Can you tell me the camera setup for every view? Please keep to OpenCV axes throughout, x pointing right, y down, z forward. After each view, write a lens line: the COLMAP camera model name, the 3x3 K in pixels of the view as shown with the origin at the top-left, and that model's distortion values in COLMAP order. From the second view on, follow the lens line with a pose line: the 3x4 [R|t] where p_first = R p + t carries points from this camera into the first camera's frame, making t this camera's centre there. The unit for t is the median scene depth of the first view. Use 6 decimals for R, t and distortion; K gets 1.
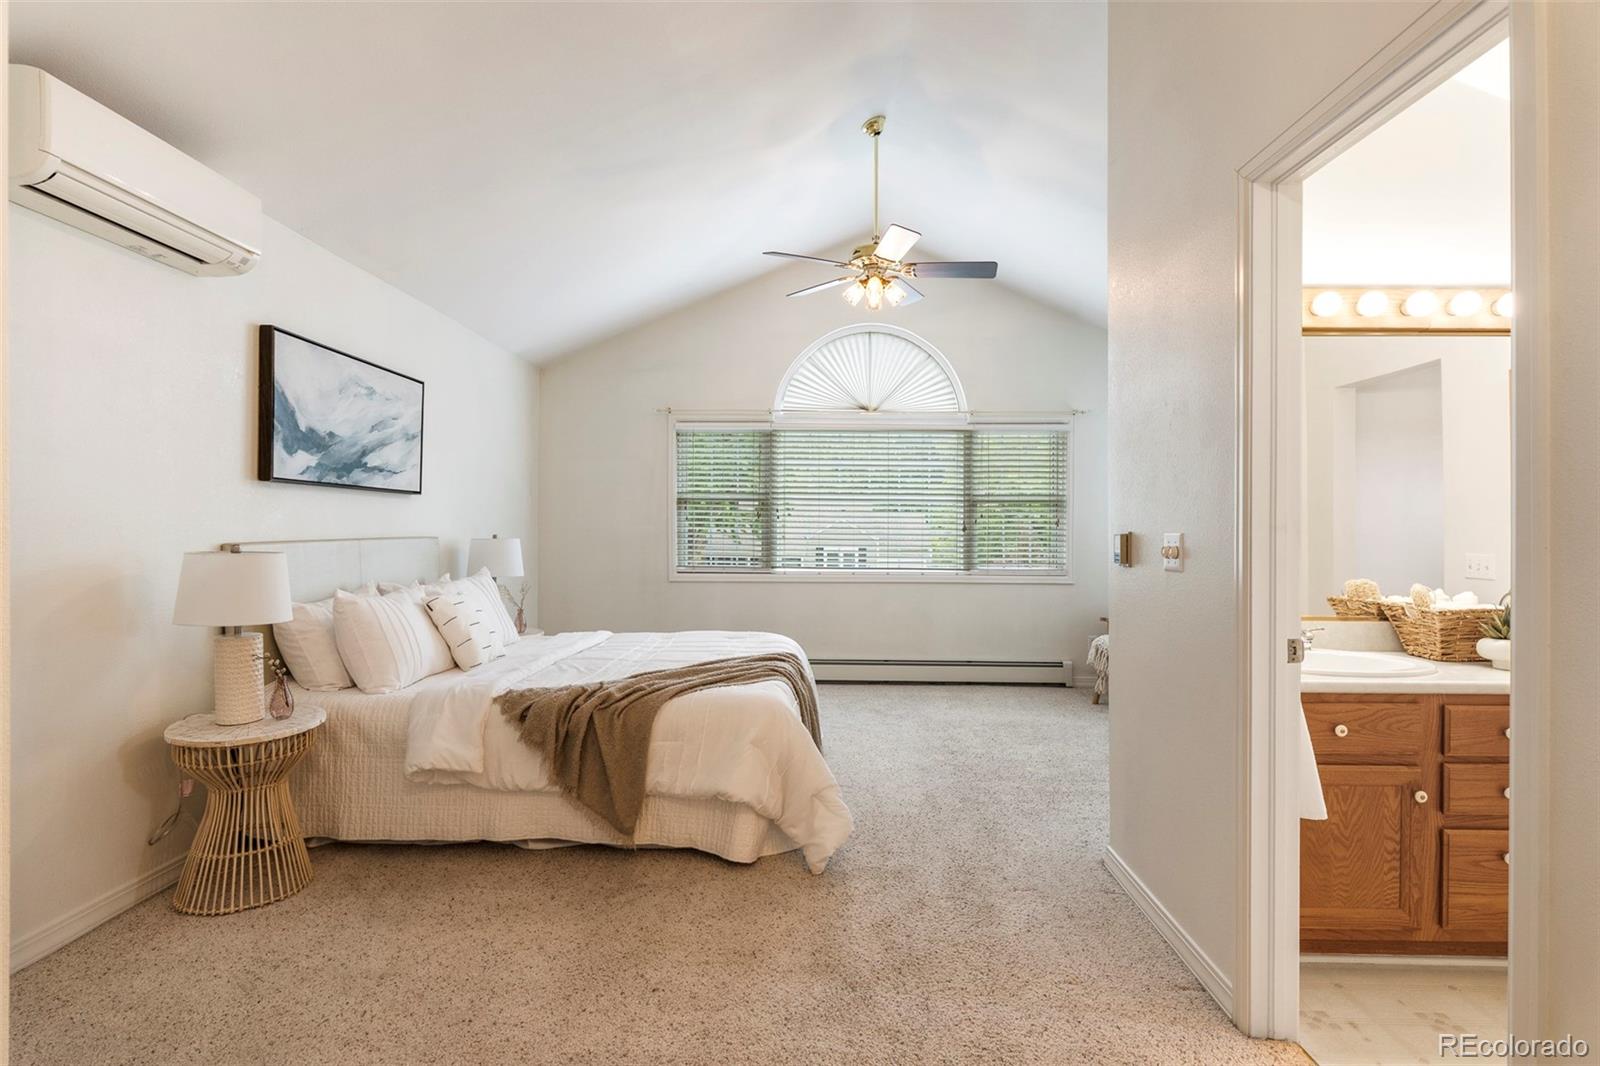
lens RADIAL K [[791.5, 0, 800.0], [0, 791.5, 533.0], [0, 0, 1]] dist [-0.000102, -0.000663]
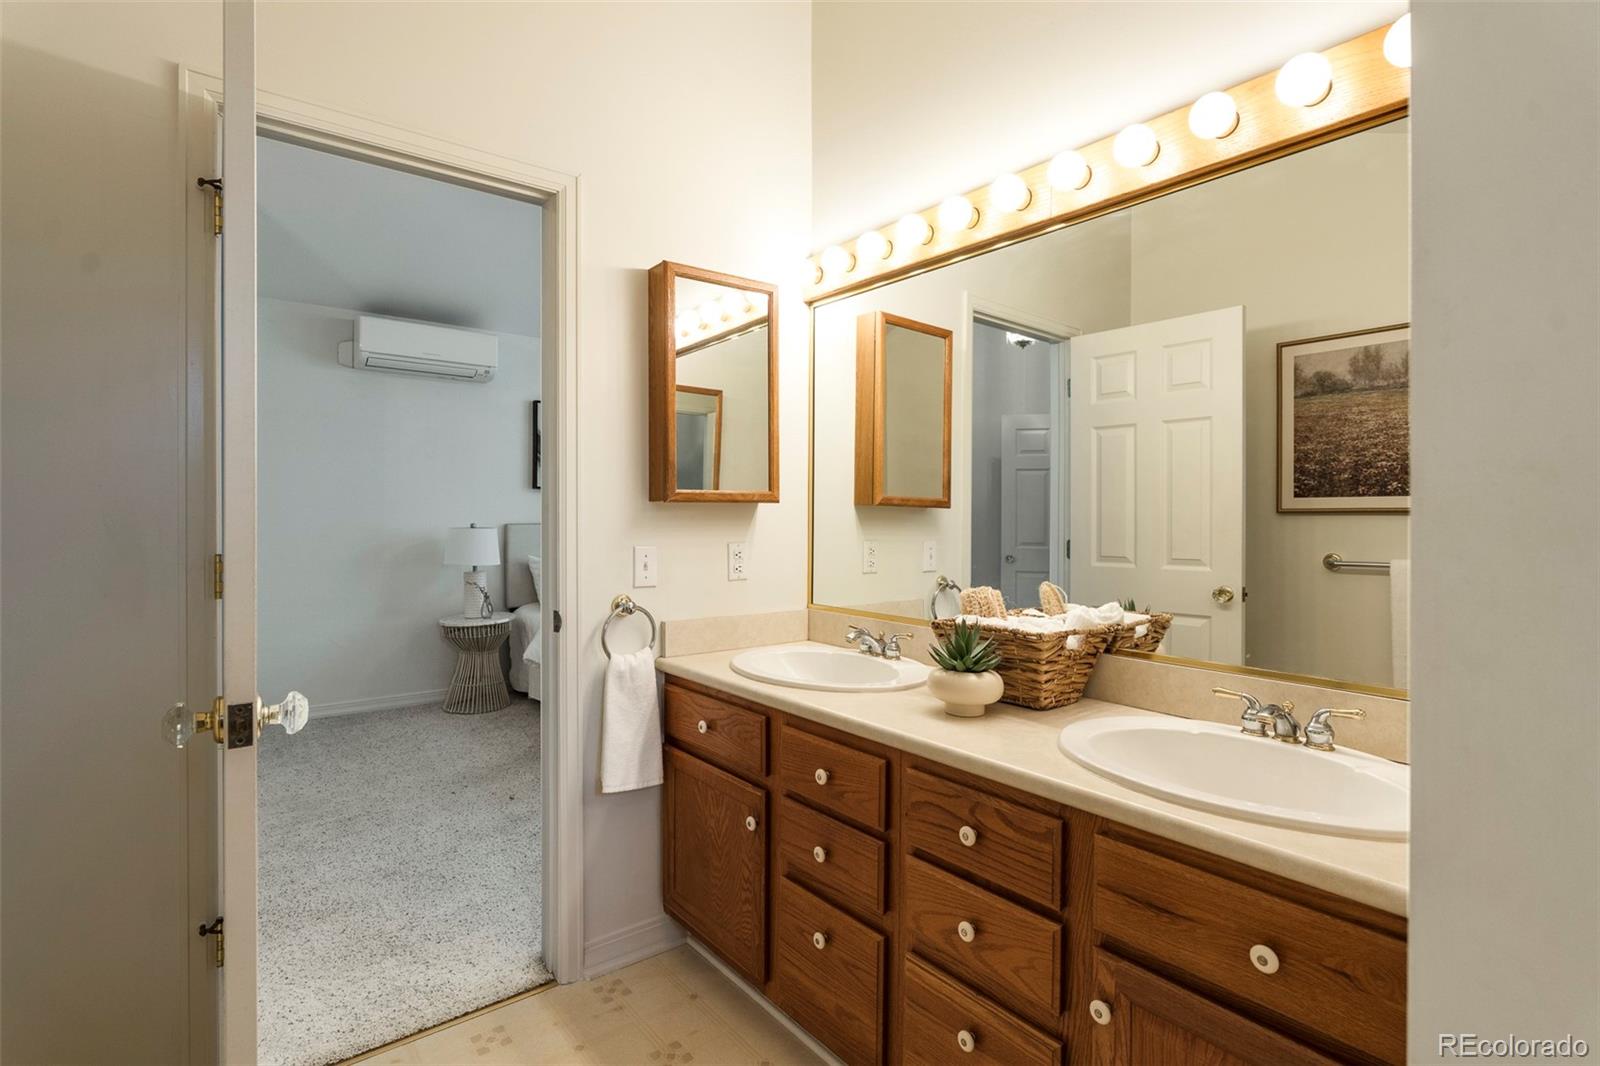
lens RADIAL K [[761.7, 0, 797.1], [0, 761.7, 520.2], [0, 0, 1]] dist [-0.014157, 0.000658]
pose [[0.642299, -0.001448, -0.766453, 0.621404], [0.002893, 0.999996, 0.000535, 0.003643], [0.766449, -0.002561, 0.642300, 0.222896]]
